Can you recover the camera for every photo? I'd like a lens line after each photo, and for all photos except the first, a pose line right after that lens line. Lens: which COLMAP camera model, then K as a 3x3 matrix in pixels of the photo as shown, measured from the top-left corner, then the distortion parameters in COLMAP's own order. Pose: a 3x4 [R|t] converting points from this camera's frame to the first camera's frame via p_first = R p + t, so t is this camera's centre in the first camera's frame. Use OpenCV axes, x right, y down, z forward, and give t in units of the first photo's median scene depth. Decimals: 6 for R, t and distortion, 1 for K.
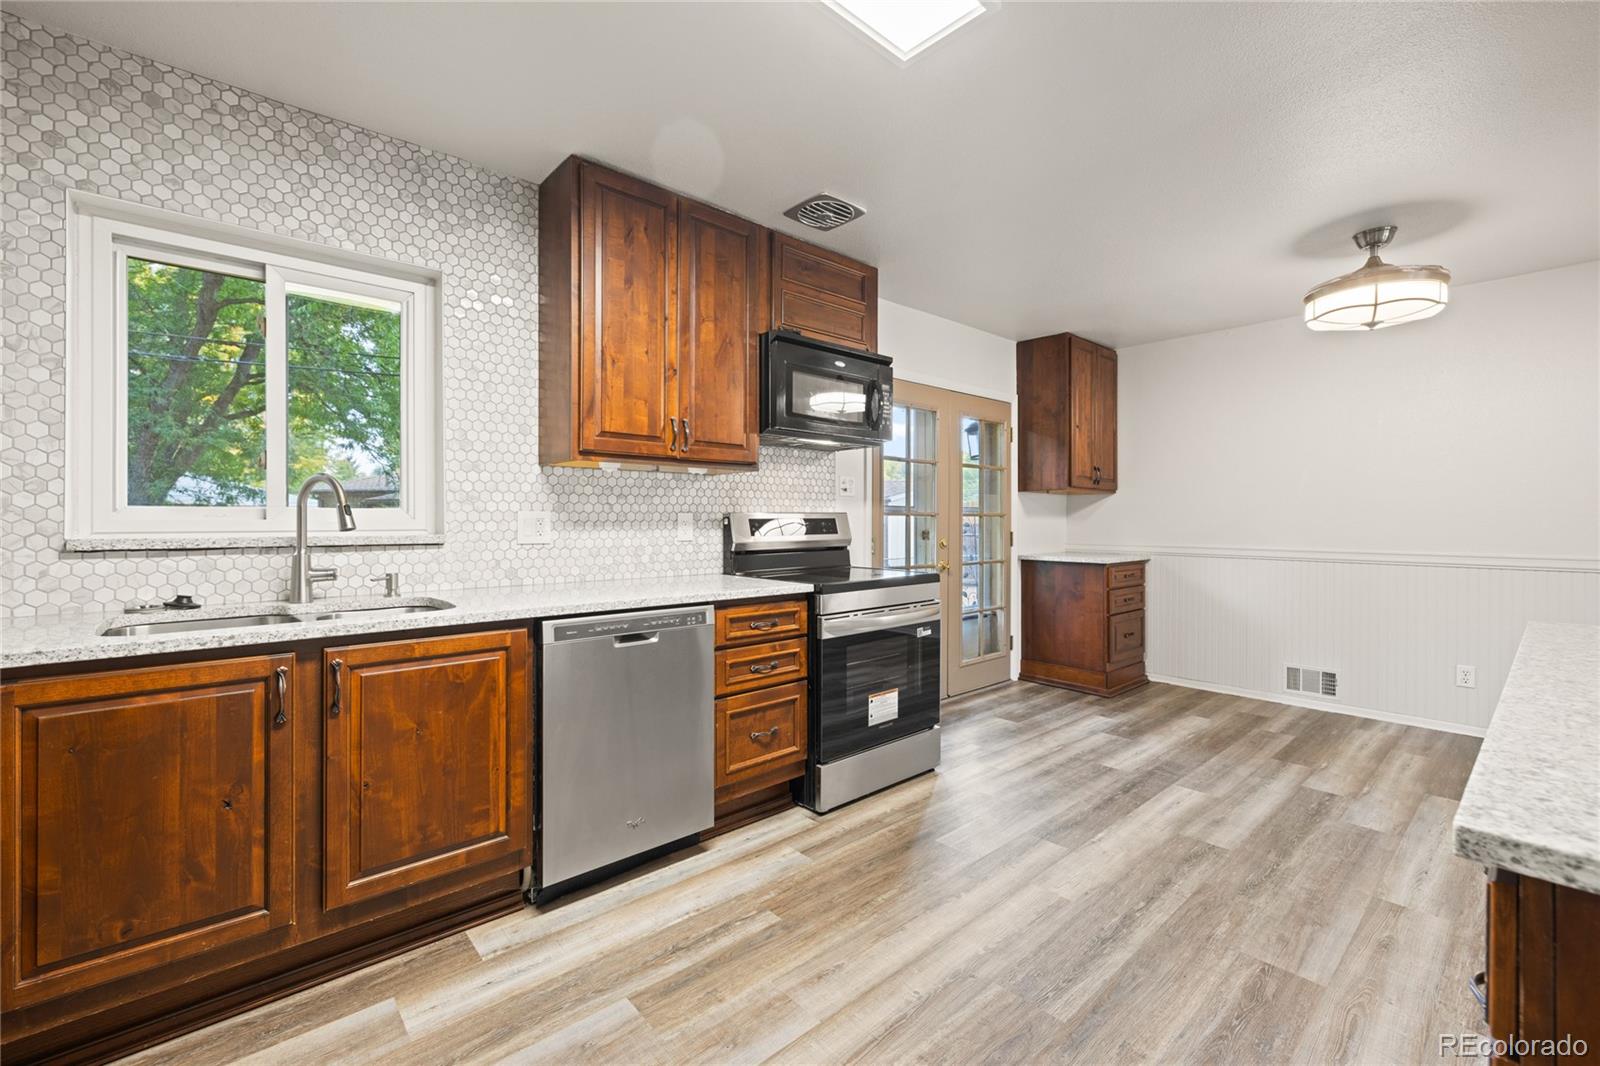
lens RADIAL K [[676.2, 0, 796.0], [0, 676.2, 522.2], [0, 0, 1]] dist [0.000645, 0.000543]
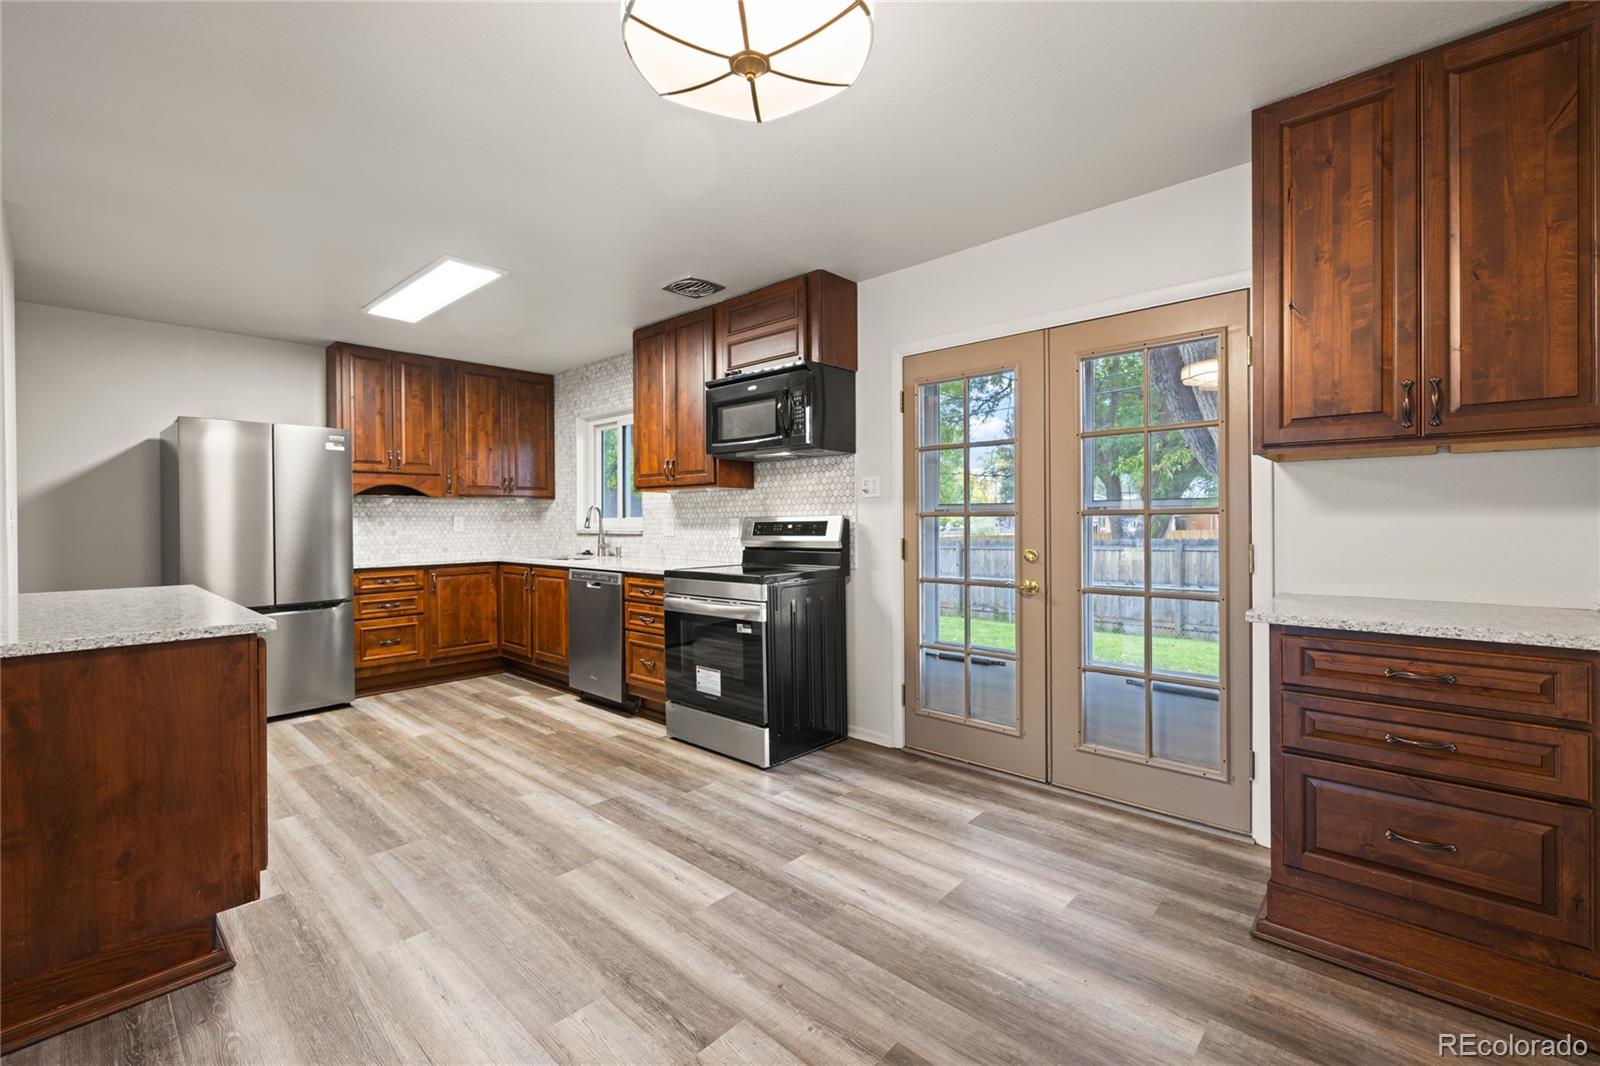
lens RADIAL K [[676.2, 0, 766.7], [0, 676.2, 525.3], [0, 0, 1]] dist [0.000645, 0.000543]
pose [[0.084328, 0.005529, -0.996423, 1.487846], [0.003418, 0.999977, 0.005838, -0.007554], [0.996432, -0.003898, 0.084307, 1.129918]]
